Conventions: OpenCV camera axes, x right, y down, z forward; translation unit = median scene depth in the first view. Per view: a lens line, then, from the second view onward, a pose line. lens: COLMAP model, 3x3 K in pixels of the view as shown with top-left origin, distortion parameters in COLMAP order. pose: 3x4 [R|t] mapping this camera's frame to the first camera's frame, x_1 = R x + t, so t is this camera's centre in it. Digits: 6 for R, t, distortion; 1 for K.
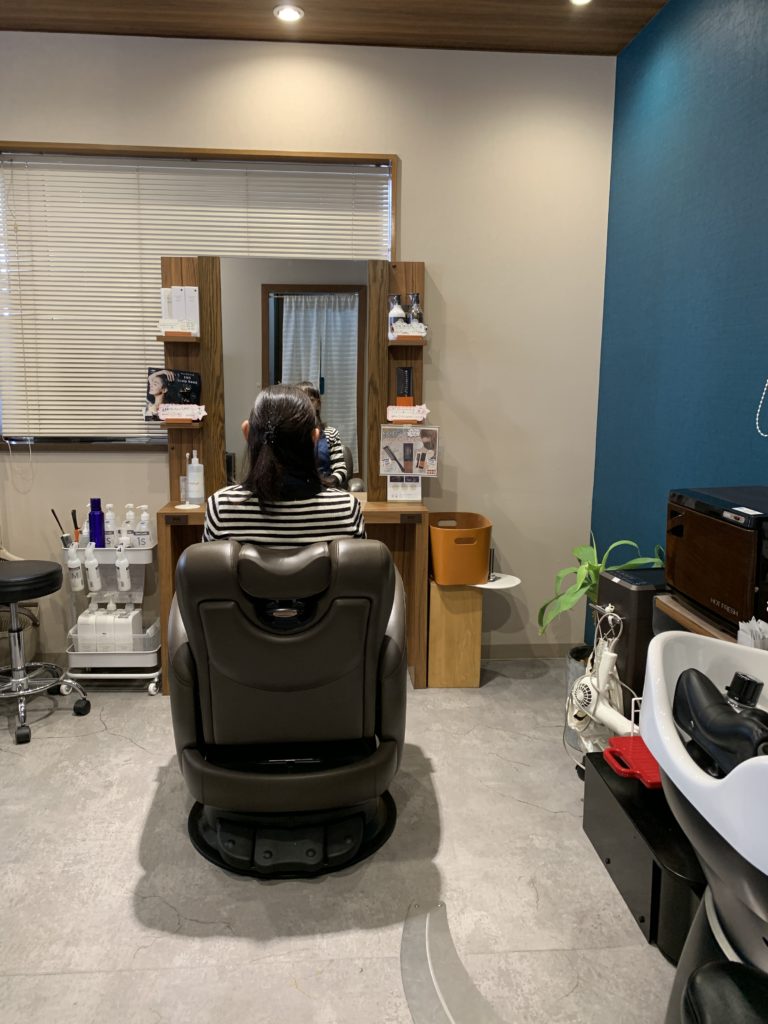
lens RADIAL K [[777.5, 0, 387.9], [0, 777.5, 507.9], [0, 0, 1]] dist [-0.011692, -0.006121]
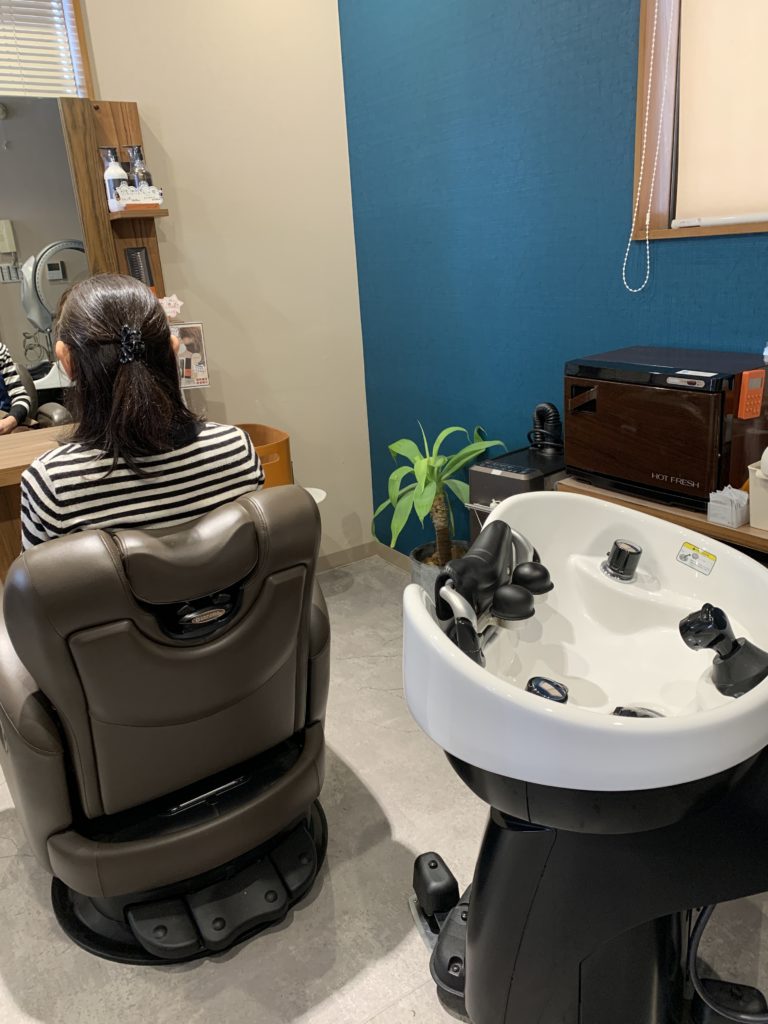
lens RADIAL K [[777.5, 0, 384.1], [0, 777.5, 517.9], [0, 0, 1]] dist [-0.011692, -0.006121]
pose [[0.868849, -0.222837, 0.442092, -0.253260], [0.152131, 0.969943, 0.189914, -0.049775], [-0.471123, -0.097751, 0.876634, 0.300232]]
